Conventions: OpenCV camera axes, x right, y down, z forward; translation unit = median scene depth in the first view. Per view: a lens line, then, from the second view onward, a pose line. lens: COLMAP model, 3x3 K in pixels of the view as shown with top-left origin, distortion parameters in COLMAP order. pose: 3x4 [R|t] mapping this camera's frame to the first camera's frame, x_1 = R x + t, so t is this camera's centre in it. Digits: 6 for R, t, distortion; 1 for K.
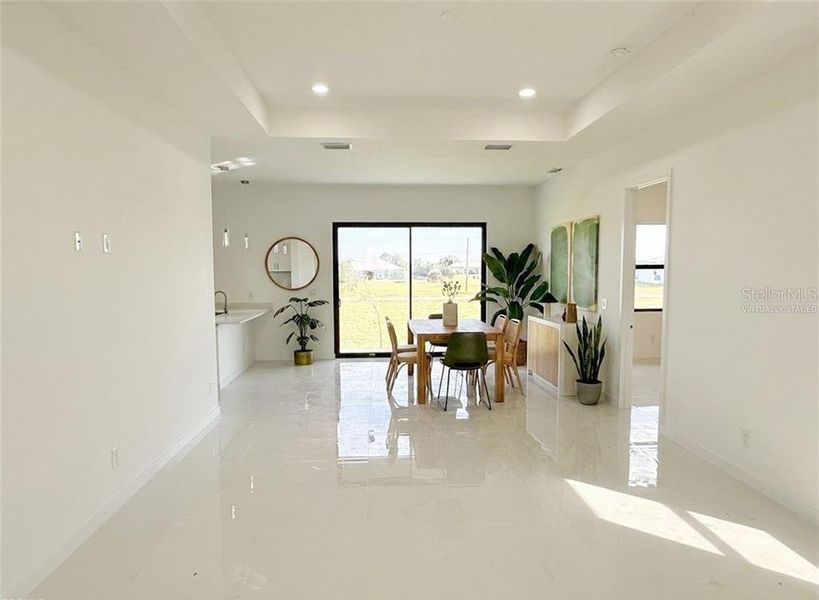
lens RADIAL K [[498.9, 0, 408.6], [0, 498.9, 297.8], [0, 0, 1]] dist [-0.014364, 0.001034]
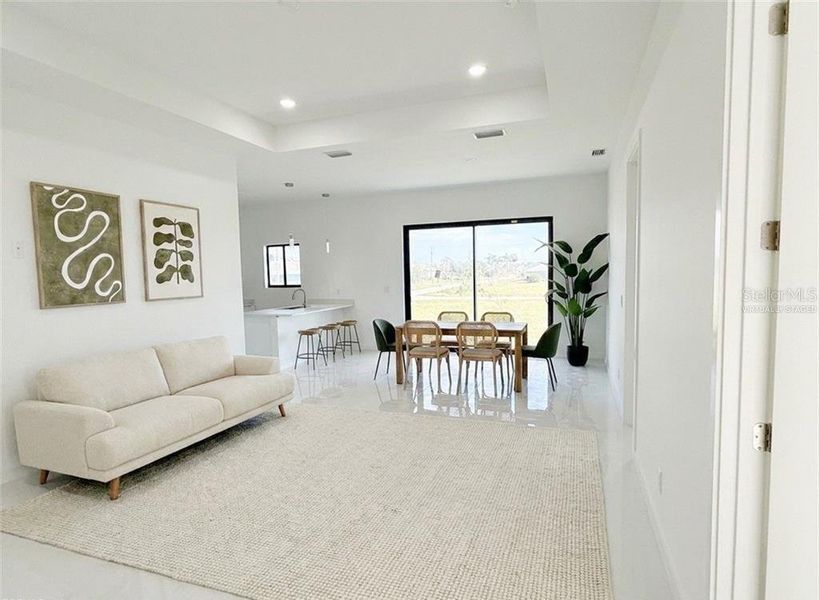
lens RADIAL K [[463.0, 0, 404.7], [0, 463.0, 296.0], [0, 0, 1]] dist [-0.019645, 0.002013]
pose [[0.917015, 0.001372, -0.398851, 0.250045], [-0.006298, 0.999919, -0.011042, 0.011924], [0.398804, 0.012638, 0.916949, 0.084286]]
